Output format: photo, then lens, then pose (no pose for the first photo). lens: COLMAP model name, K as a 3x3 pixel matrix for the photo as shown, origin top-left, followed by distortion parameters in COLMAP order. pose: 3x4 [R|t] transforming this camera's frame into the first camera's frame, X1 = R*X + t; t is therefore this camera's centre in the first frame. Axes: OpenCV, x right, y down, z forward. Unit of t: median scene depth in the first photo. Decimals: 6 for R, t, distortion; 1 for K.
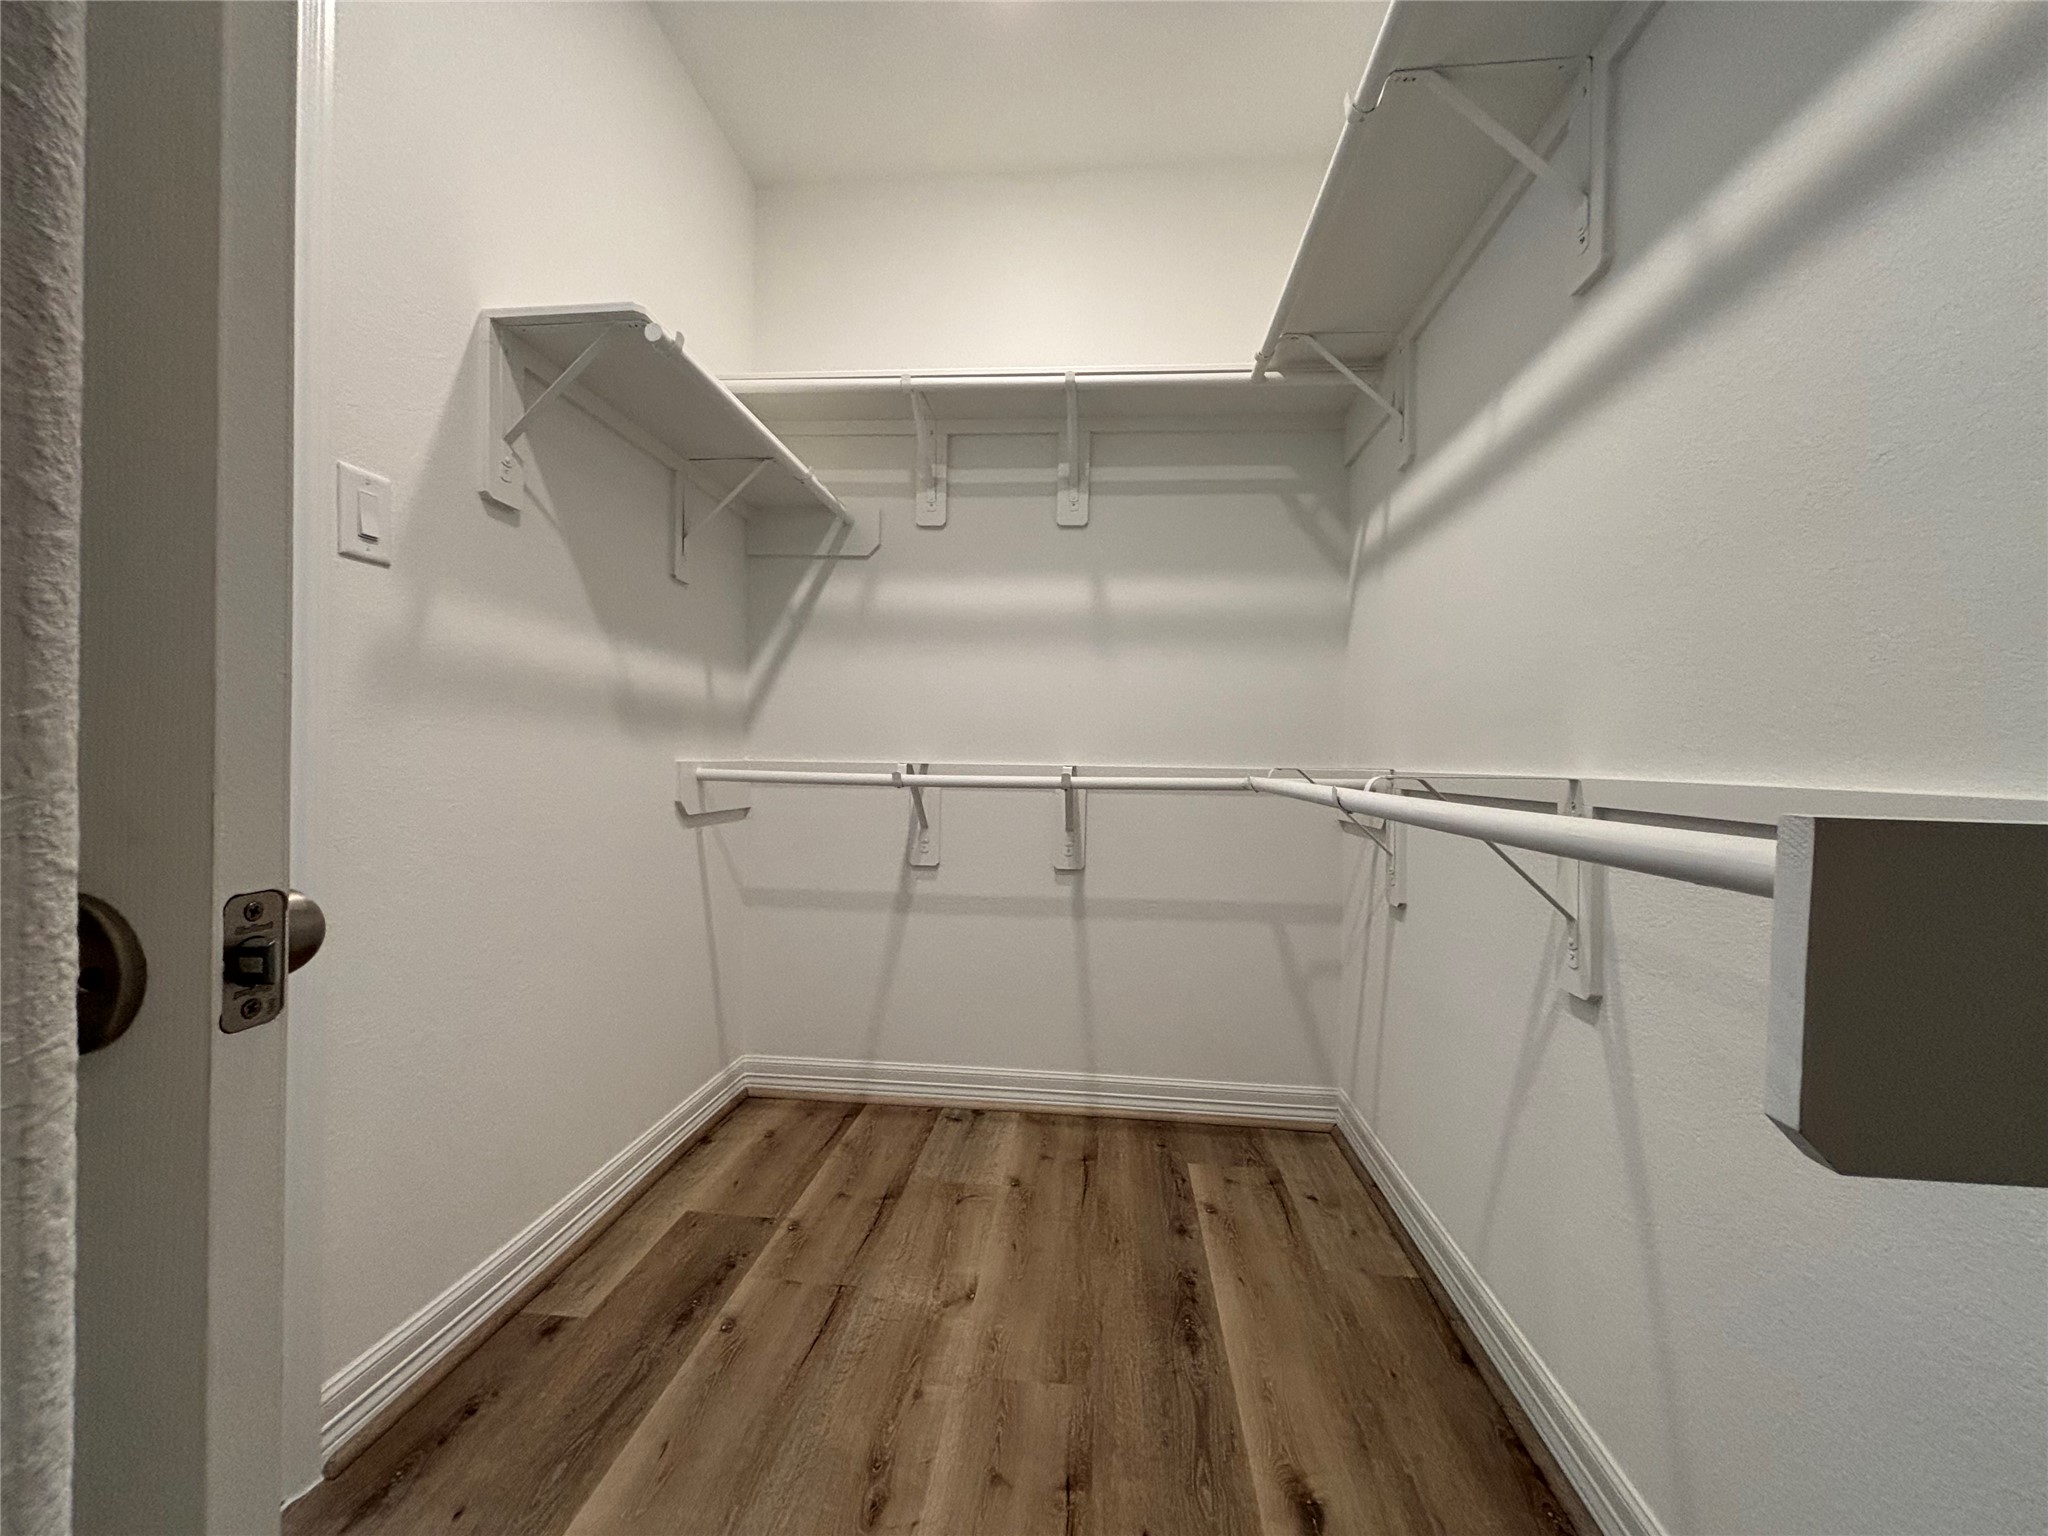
lens RADIAL K [[832.4, 0, 1024.3], [0, 832.4, 772.6], [0, 0, 1]] dist [-0.002447, 0.002162]
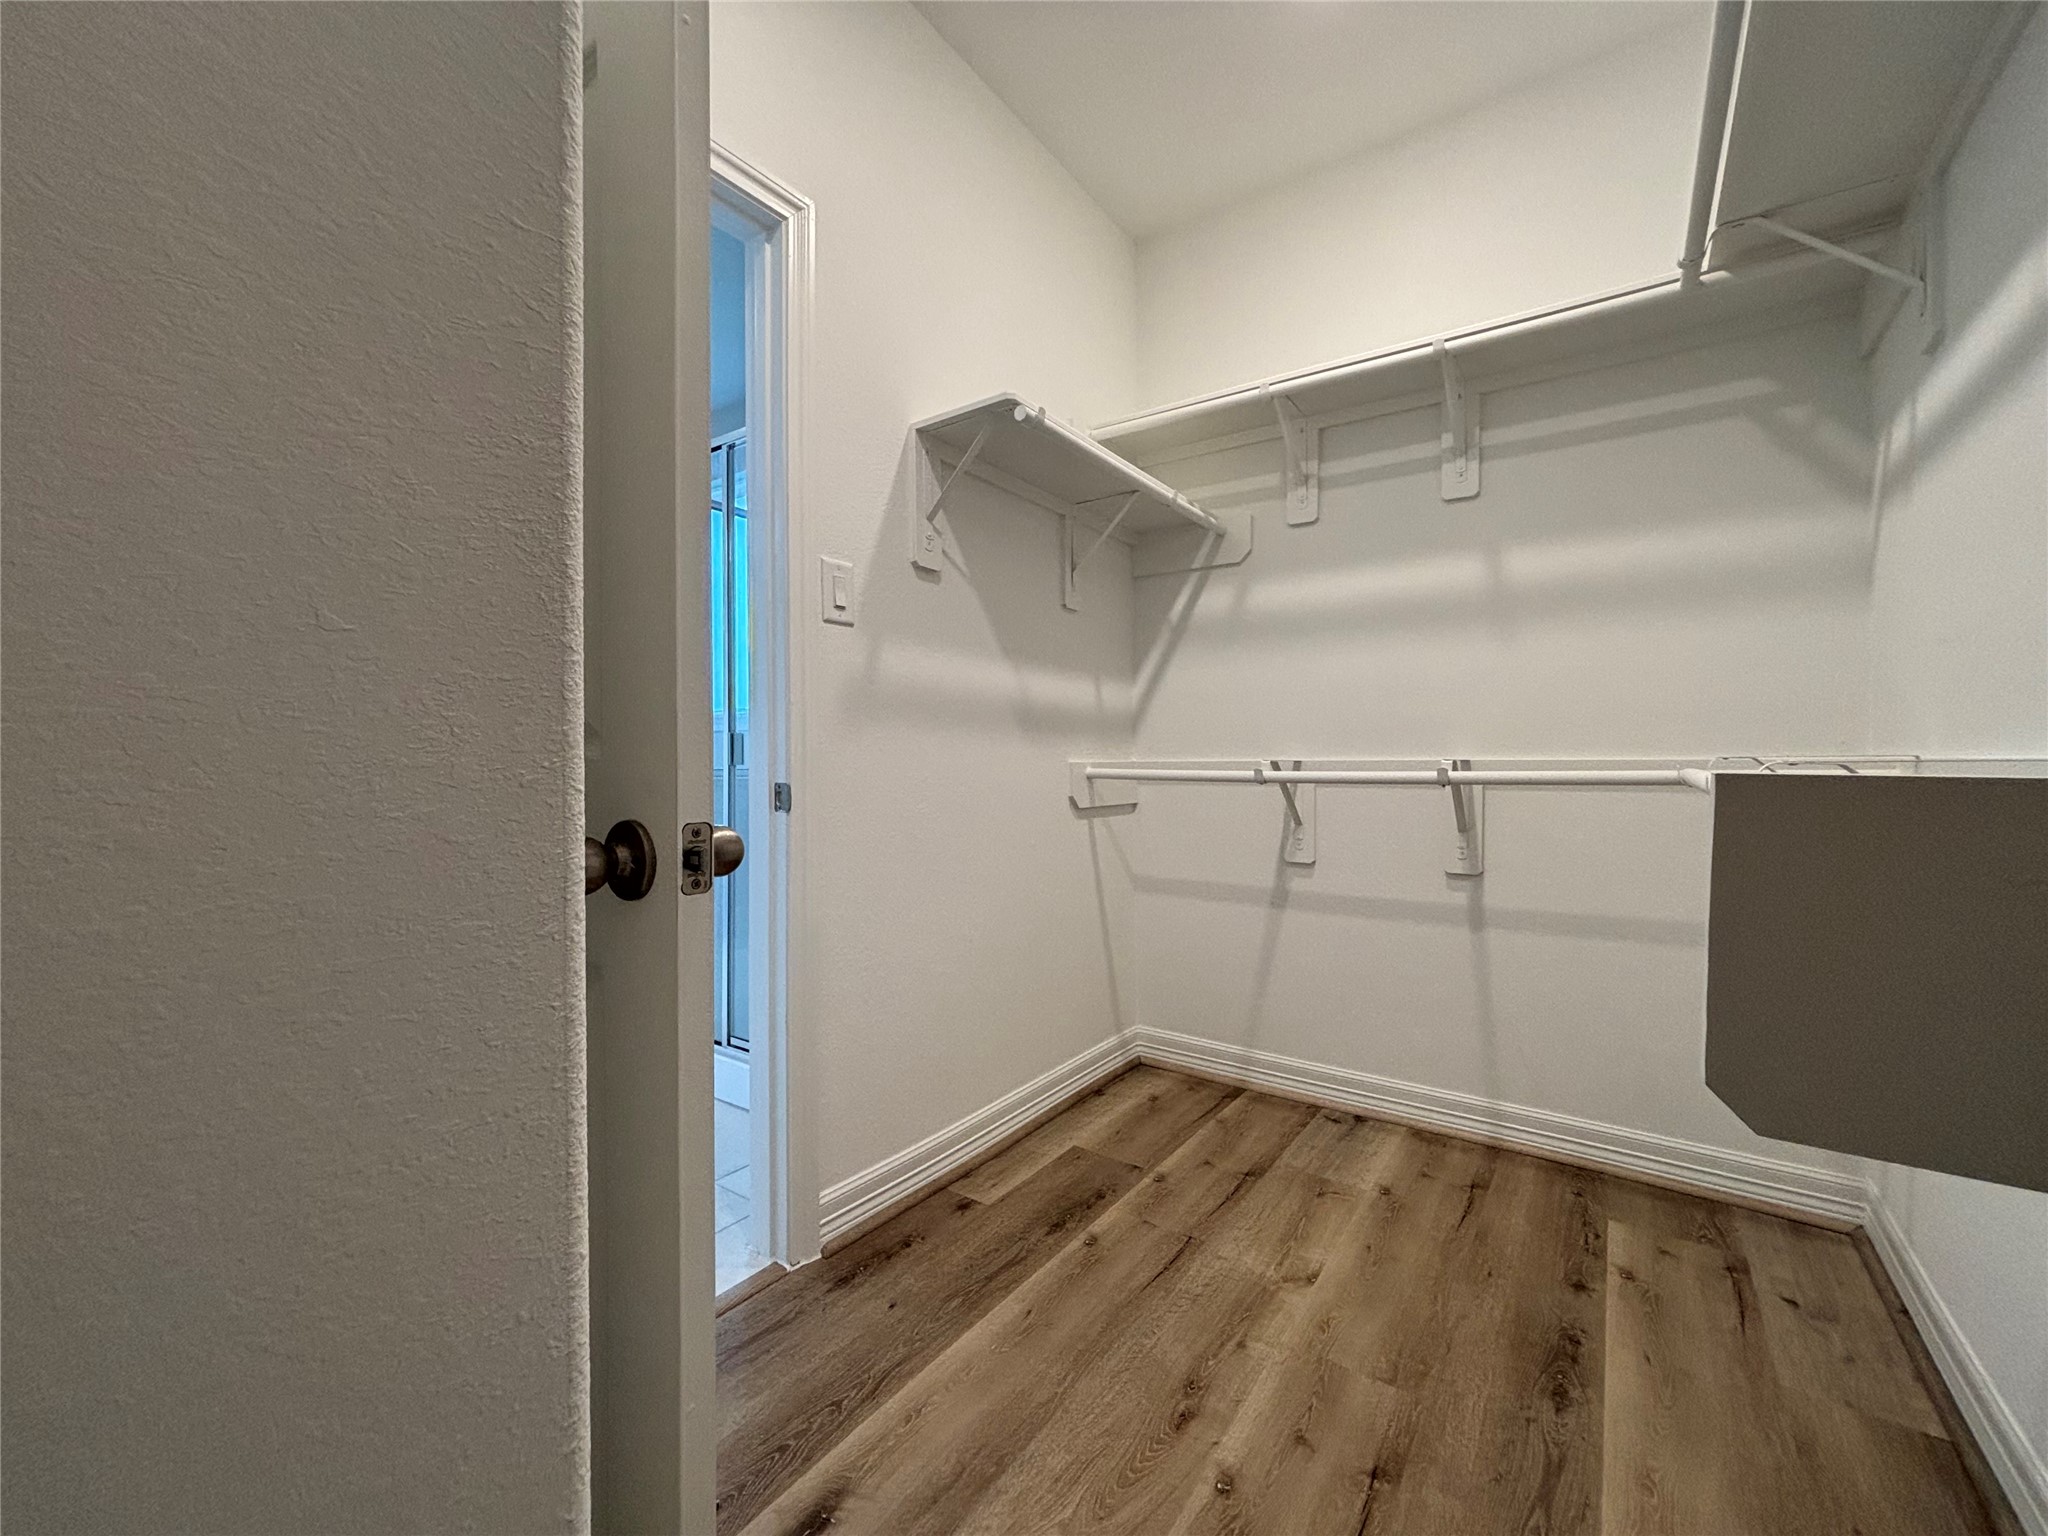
lens RADIAL K [[832.4, 0, 1023.5], [0, 832.4, 775.3], [0, 0, 1]] dist [-0.002447, 0.002162]
pose [[0.865359, -0.009595, -0.501061, 0.128998], [0.009213, 0.999952, -0.003239, 0.009298], [0.501068, -0.001814, 0.865406, -0.051411]]
